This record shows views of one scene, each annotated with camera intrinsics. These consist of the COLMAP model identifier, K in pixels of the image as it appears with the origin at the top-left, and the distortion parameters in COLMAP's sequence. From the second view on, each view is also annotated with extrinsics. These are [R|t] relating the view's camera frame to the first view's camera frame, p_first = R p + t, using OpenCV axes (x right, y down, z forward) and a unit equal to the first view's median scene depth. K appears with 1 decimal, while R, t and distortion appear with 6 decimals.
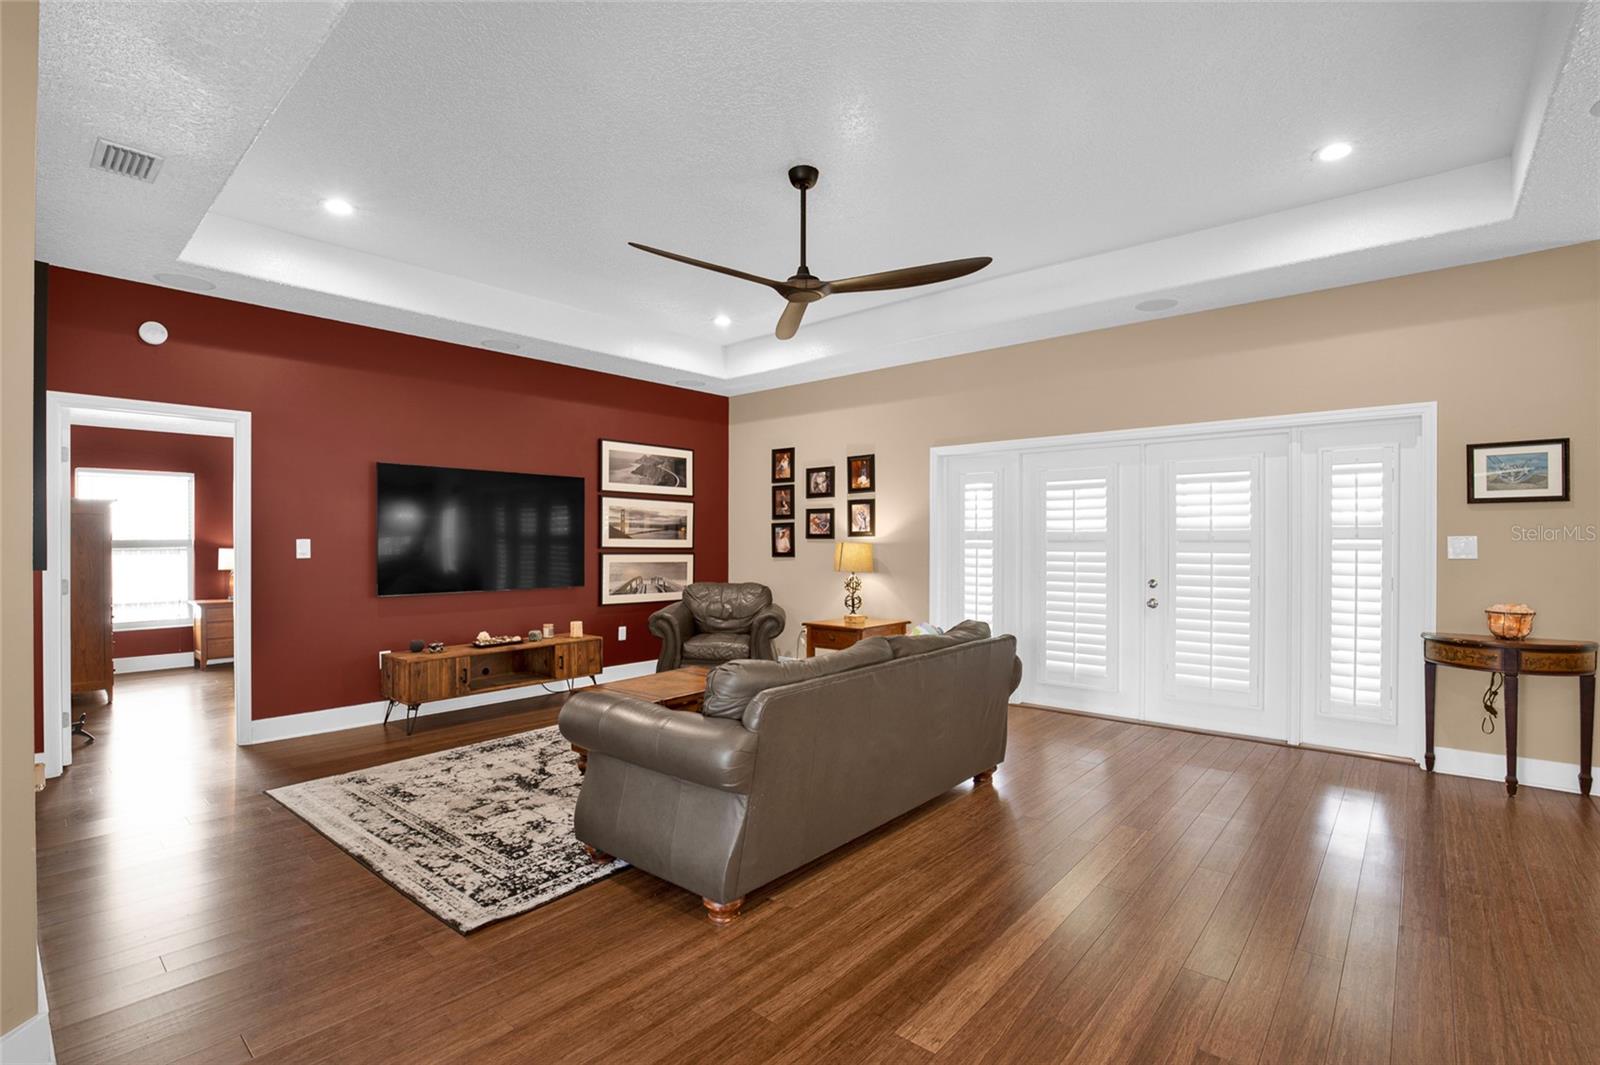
lens RADIAL K [[731.3, 0, 824.2], [0, 731.3, 528.9], [0, 0, 1]] dist [-0.027971, 0.003914]
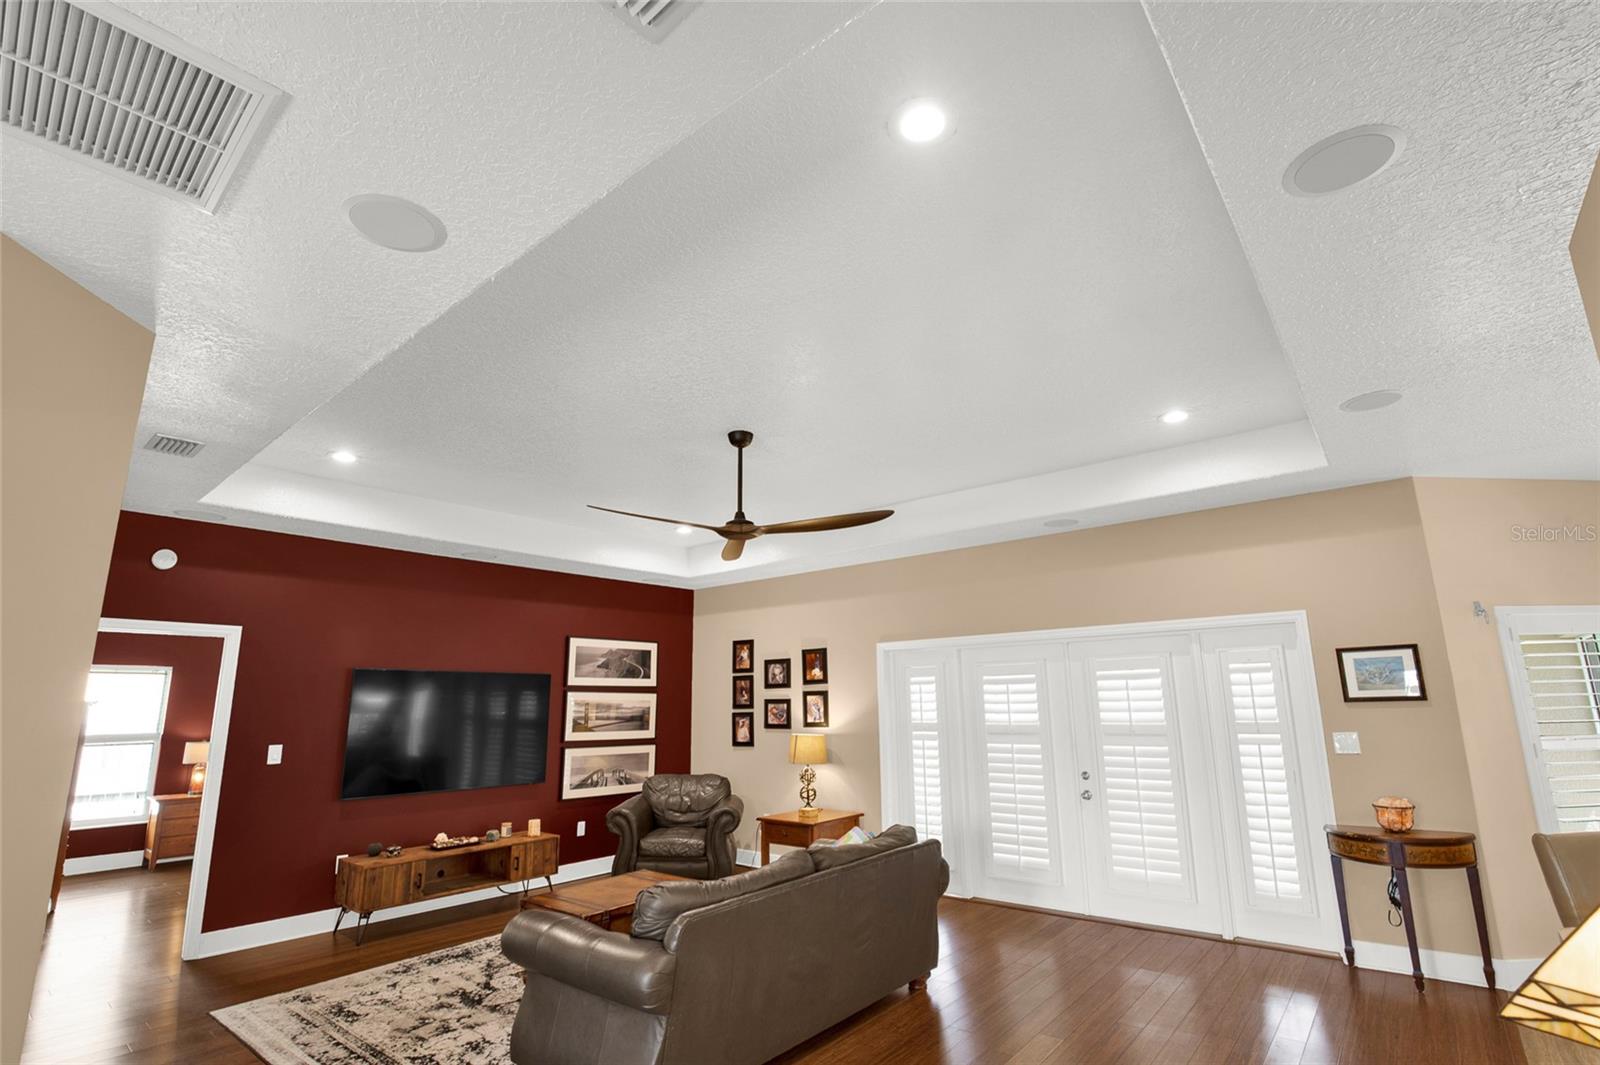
lens RADIAL K [[731.3, 0, 816.4], [0, 731.3, 539.0], [0, 0, 1]] dist [-0.027971, 0.003914]
pose [[0.999760, -0.012483, 0.018012, 0.052212], [0.015962, 0.977950, -0.208228, -0.050980], [-0.015015, 0.208466, 0.977914, -0.103432]]
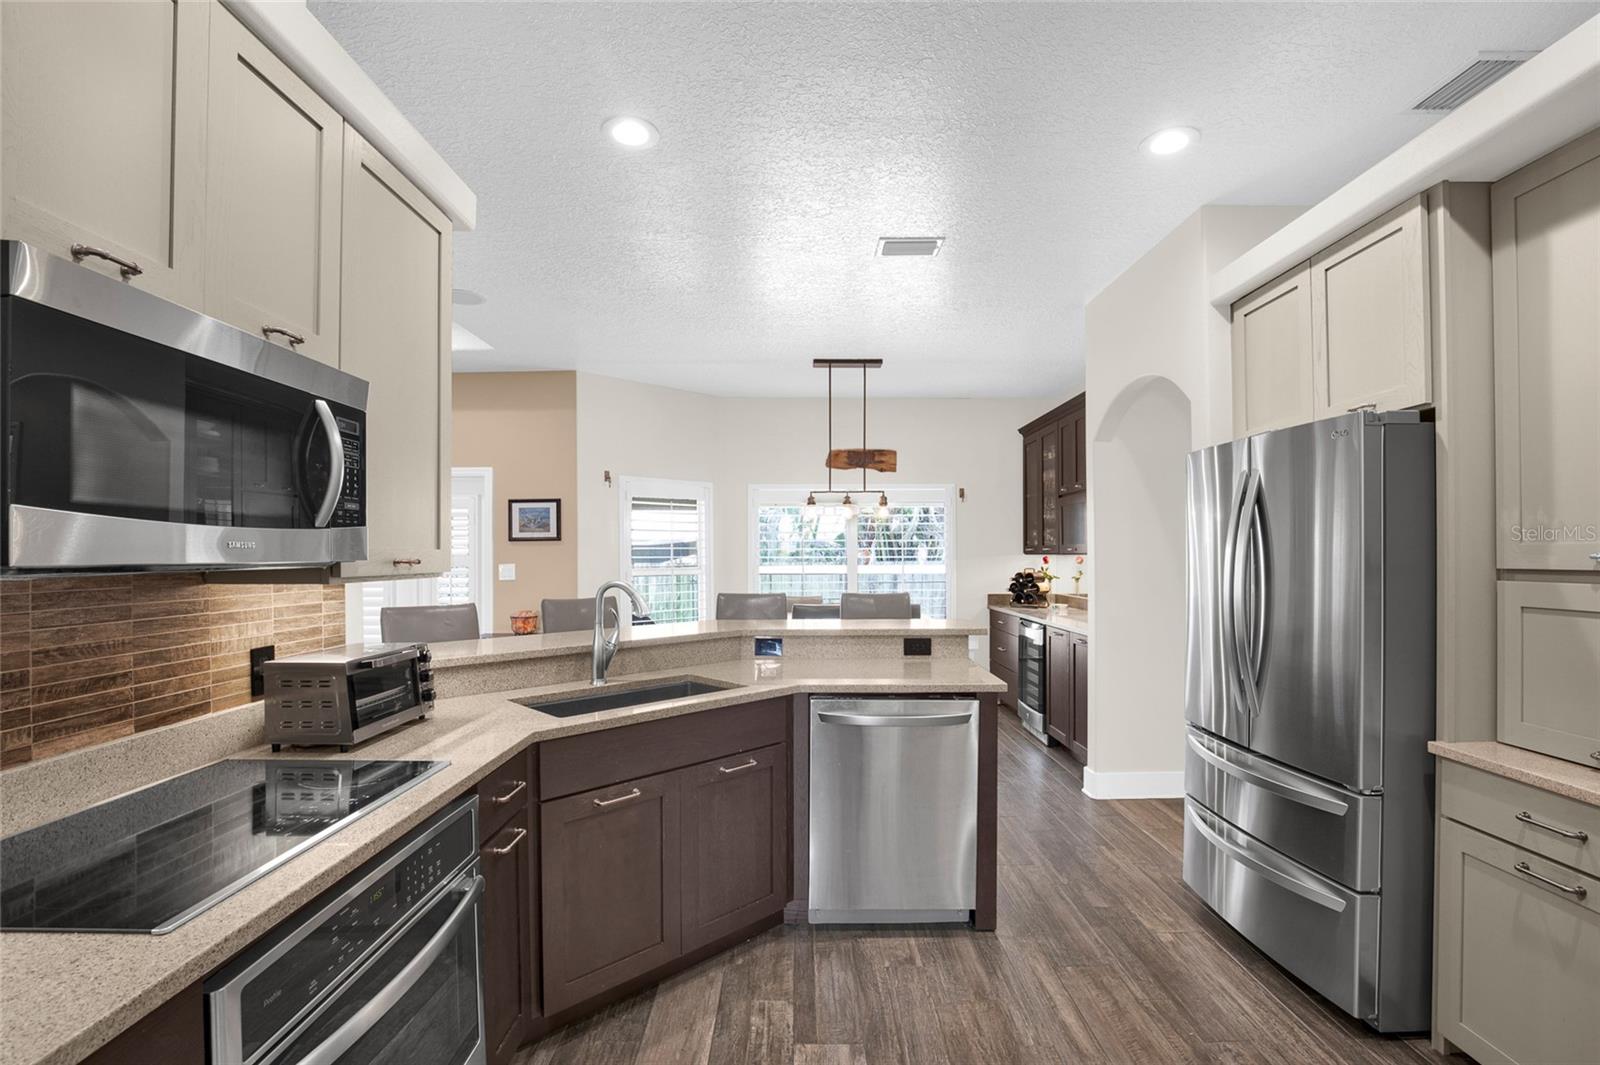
lens RADIAL K [[731.3, 0, 776.3], [0, 731.3, 561.5], [0, 0, 1]] dist [-0.027971, 0.003914]
pose [[0.763012, -0.011445, 0.646282, 0.299887], [0.000451, 0.999852, 0.017173, -0.016189], [-0.646384, -0.012811, 0.762905, -0.344361]]
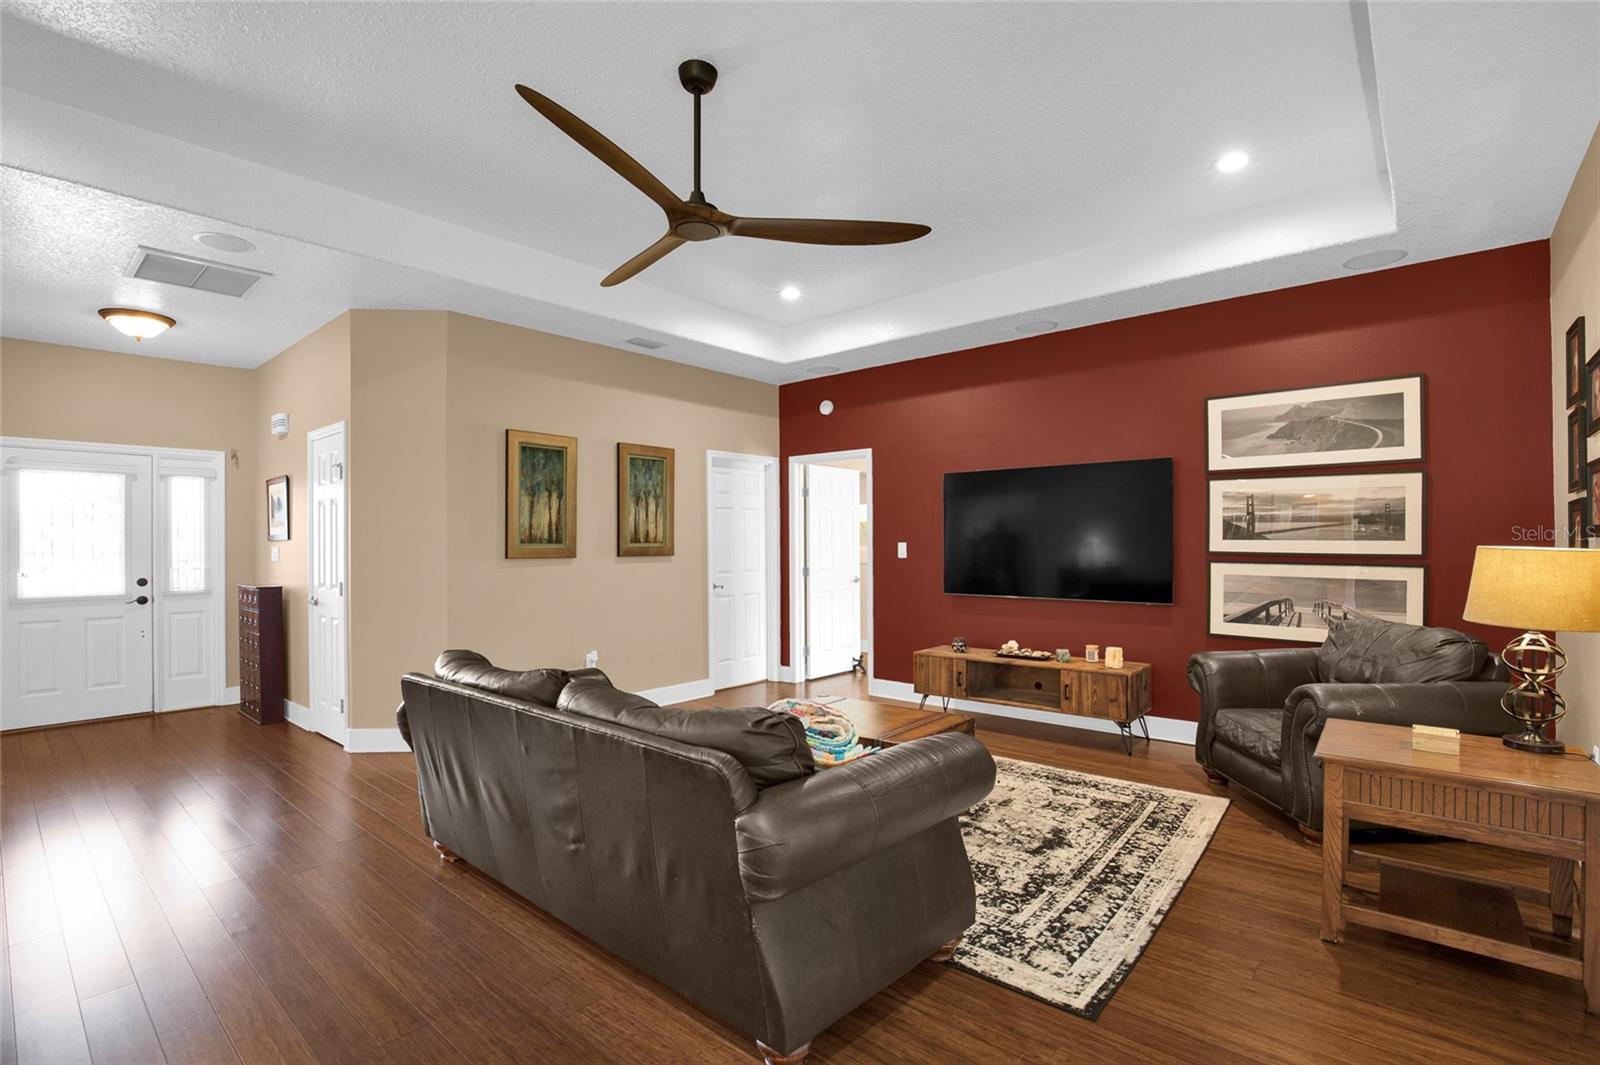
lens RADIAL K [[731.3, 0, 812.4], [0, 731.3, 541.8], [0, 0, 1]] dist [-0.027971, 0.003914]
pose [[-0.000856, -0.007697, -0.999970, 0.571890], [0.014382, 0.999867, -0.007709, 0.021880], [0.999896, -0.014388, -0.000745, 0.900421]]
